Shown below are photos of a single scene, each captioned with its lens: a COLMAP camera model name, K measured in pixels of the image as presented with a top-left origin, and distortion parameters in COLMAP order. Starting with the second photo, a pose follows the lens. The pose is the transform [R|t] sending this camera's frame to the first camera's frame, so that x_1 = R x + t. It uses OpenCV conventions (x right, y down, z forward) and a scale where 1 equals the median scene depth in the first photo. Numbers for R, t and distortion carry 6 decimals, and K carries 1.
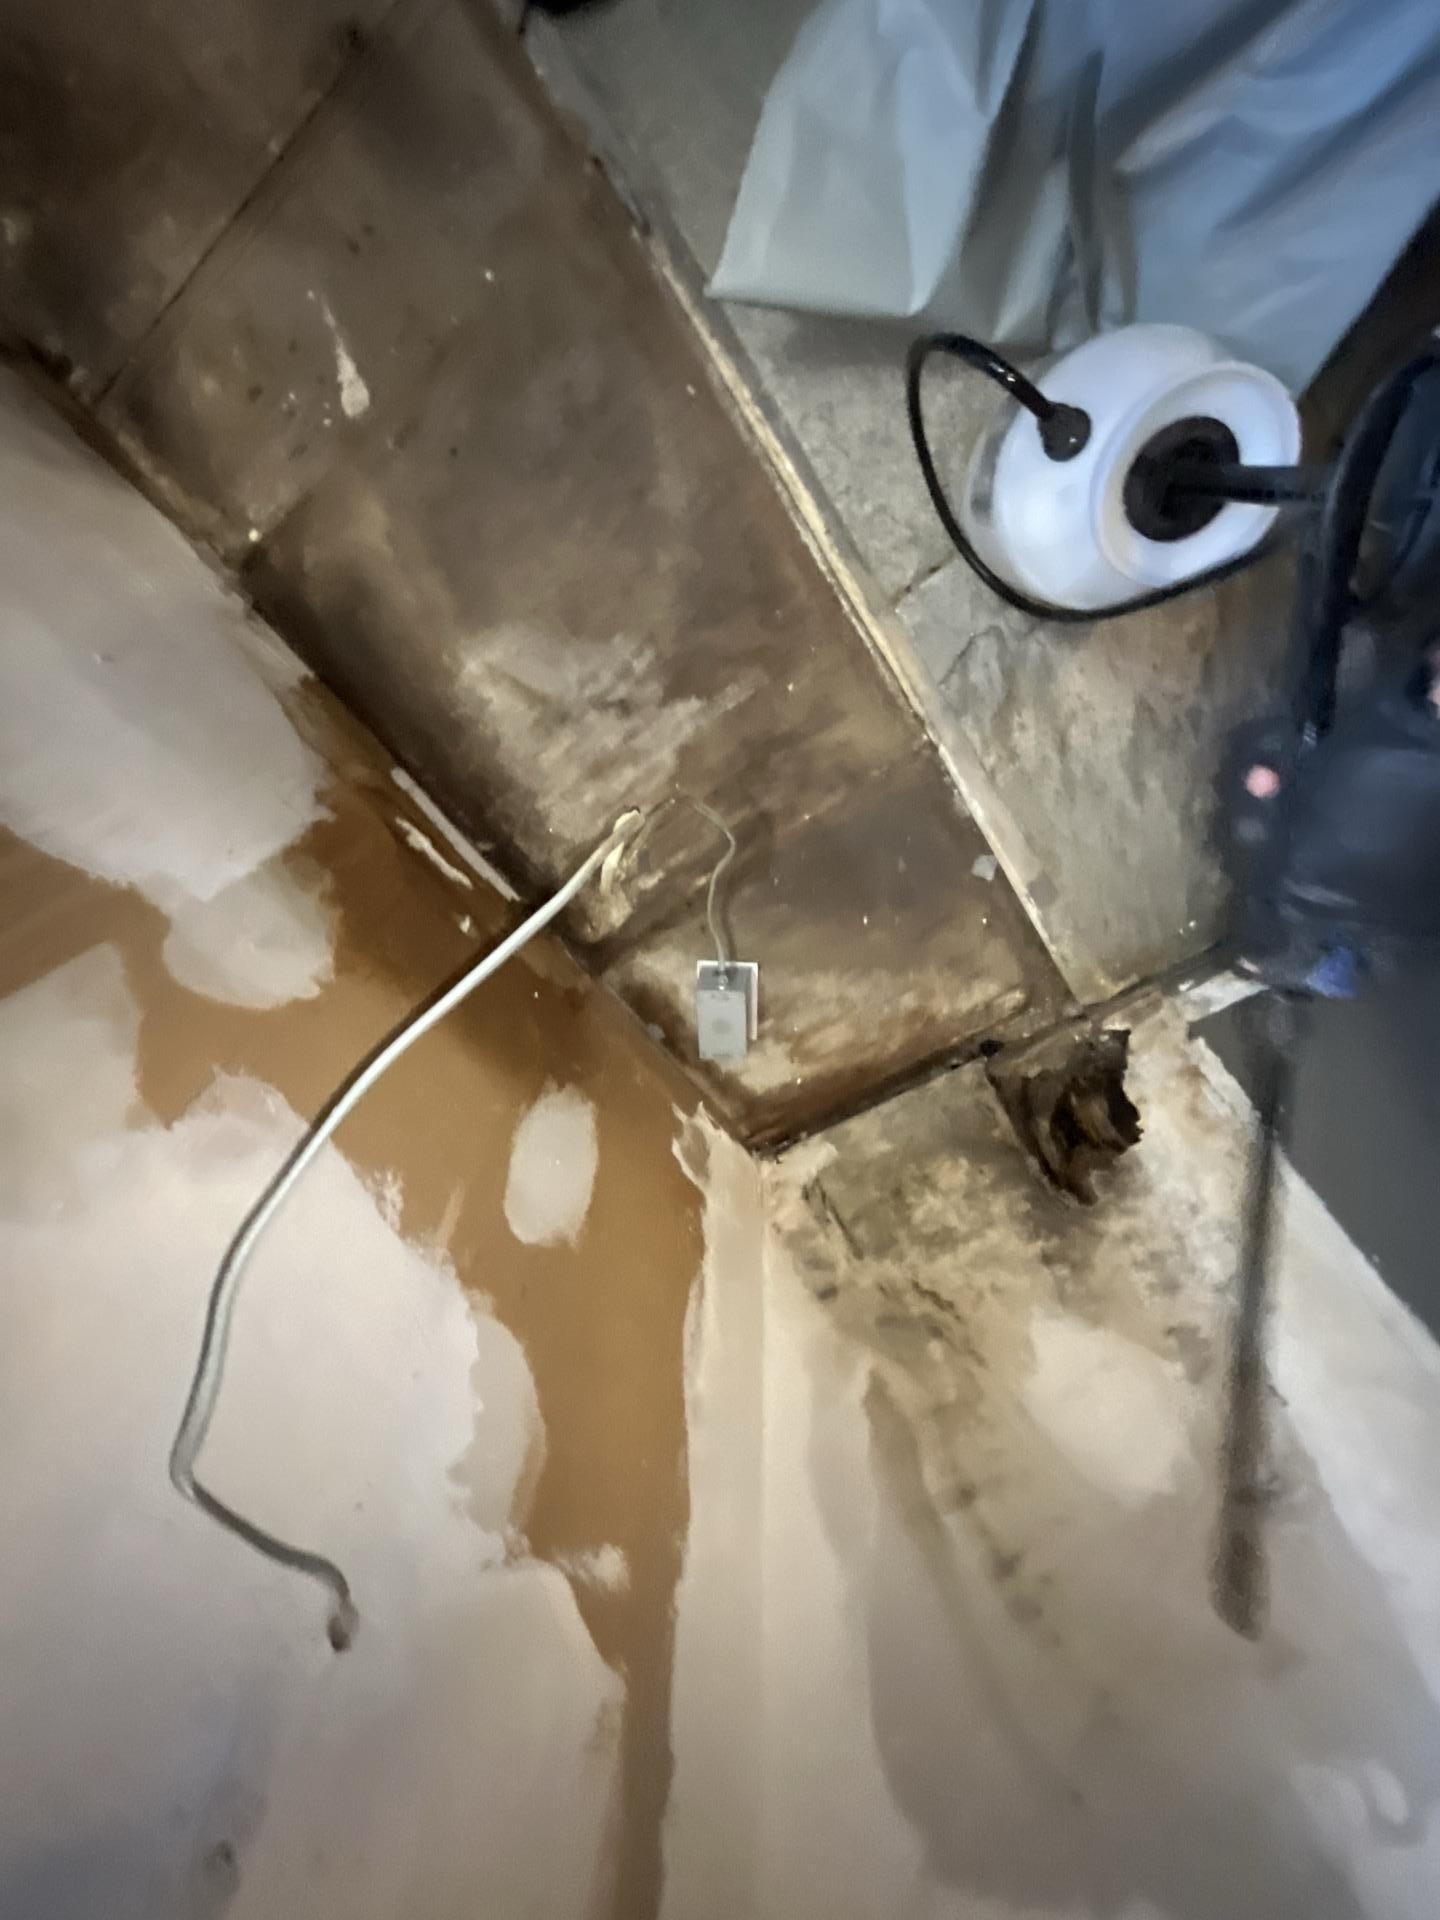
lens RADIAL K [[773.1, 0, 716.1], [0, 773.1, 962.4], [0, 0, 1]] dist [0.000785, 0.000494]
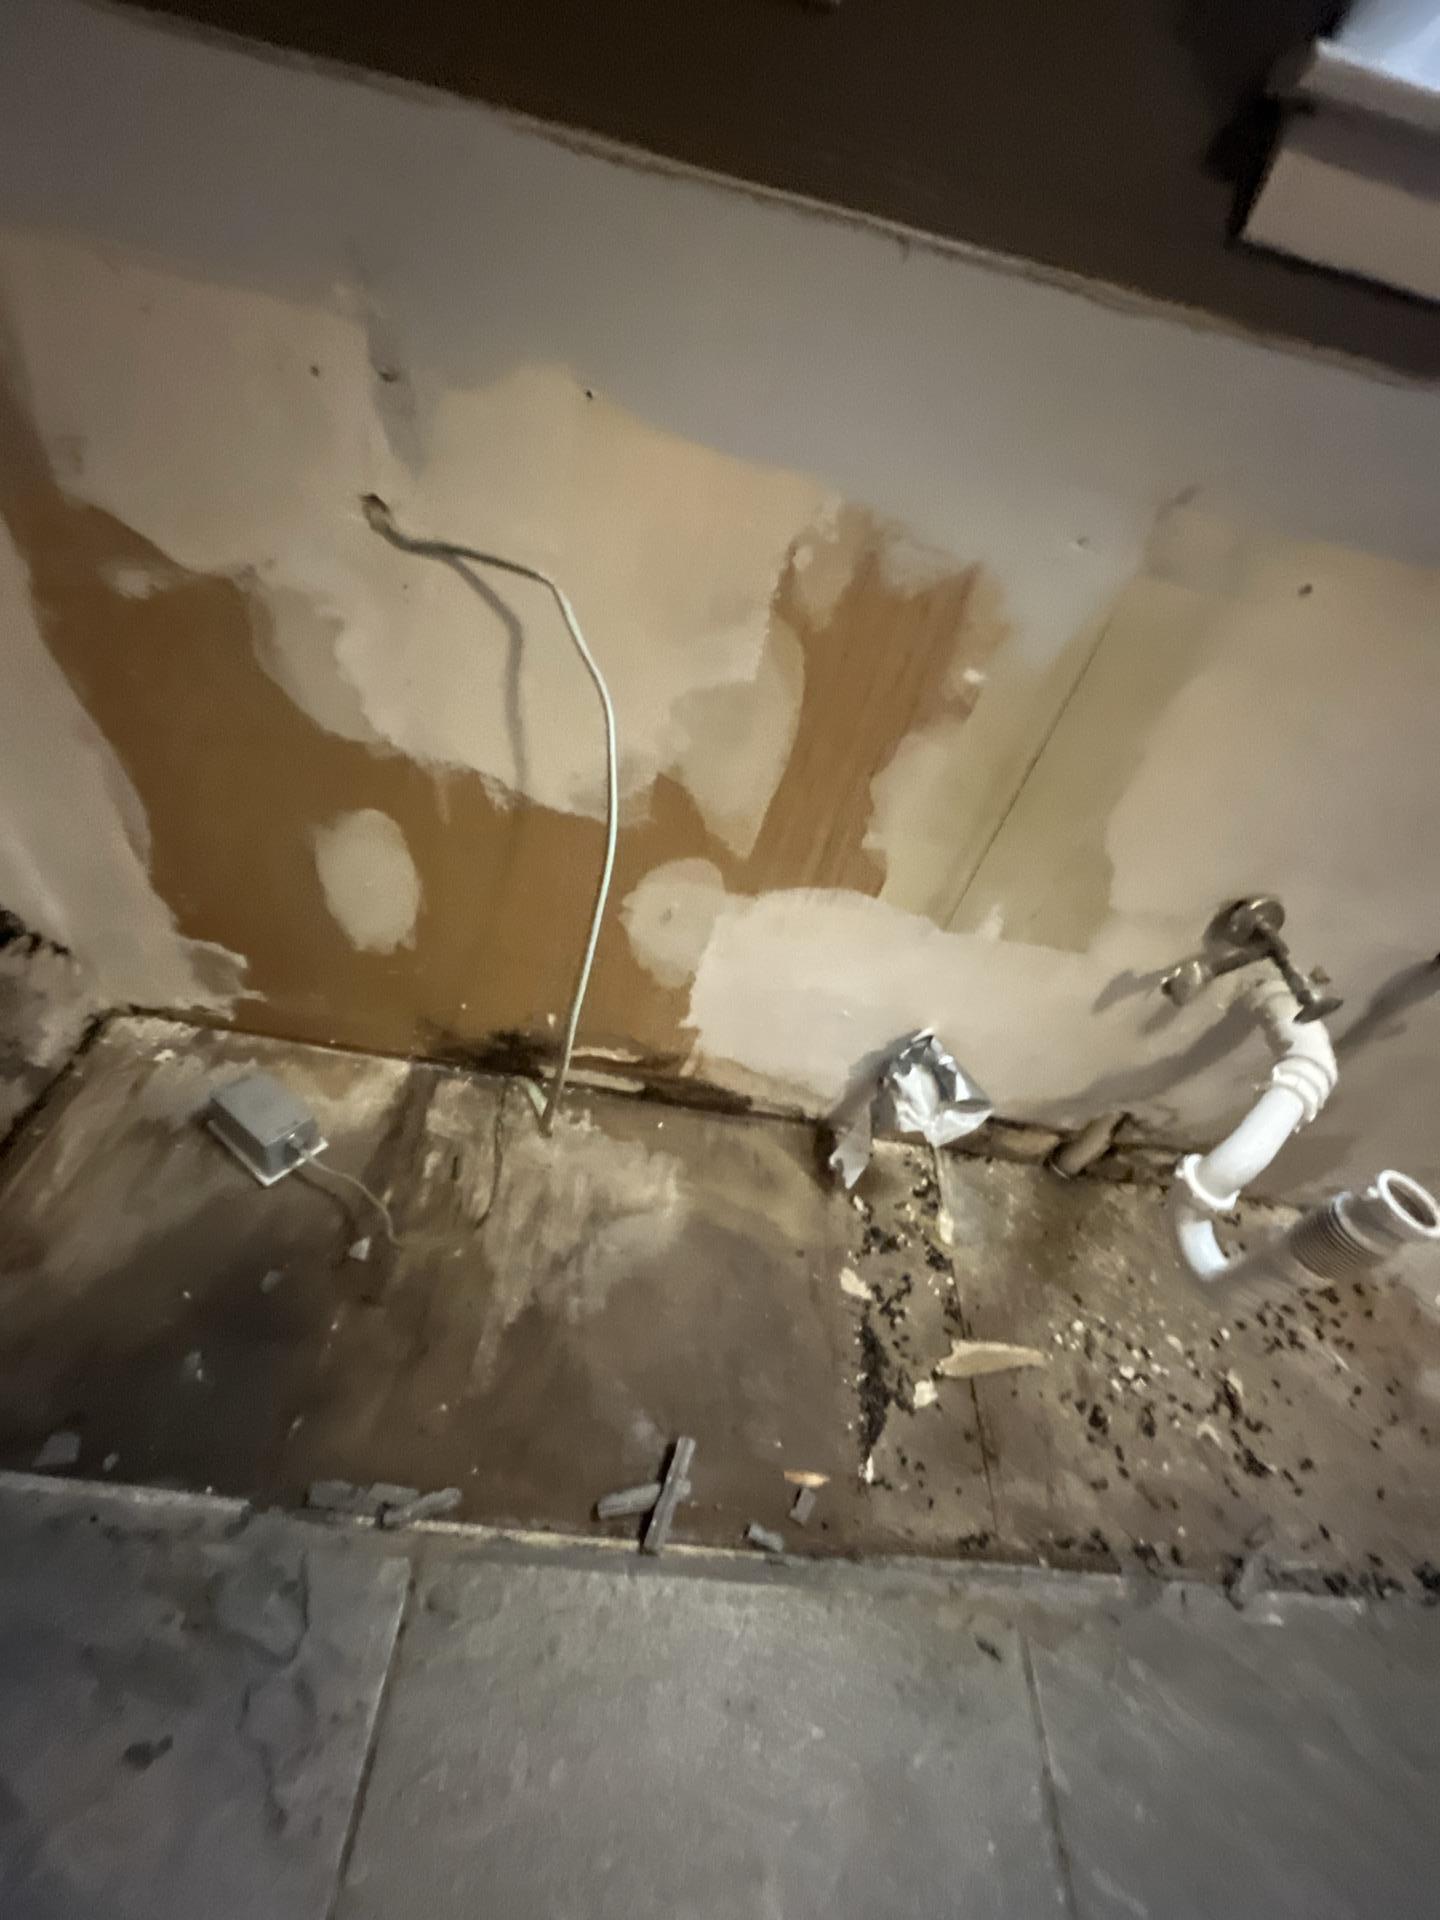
lens RADIAL K [[773.1, 0, 715.7], [0, 773.1, 962.1], [0, 0, 1]] dist [0.000785, 0.000494]
pose [[-0.616263, 0.498136, -0.609984, 0.196440], [-0.568991, -0.817130, -0.092451, -0.009407], [-0.544490, 0.290101, 0.787002, -0.091881]]
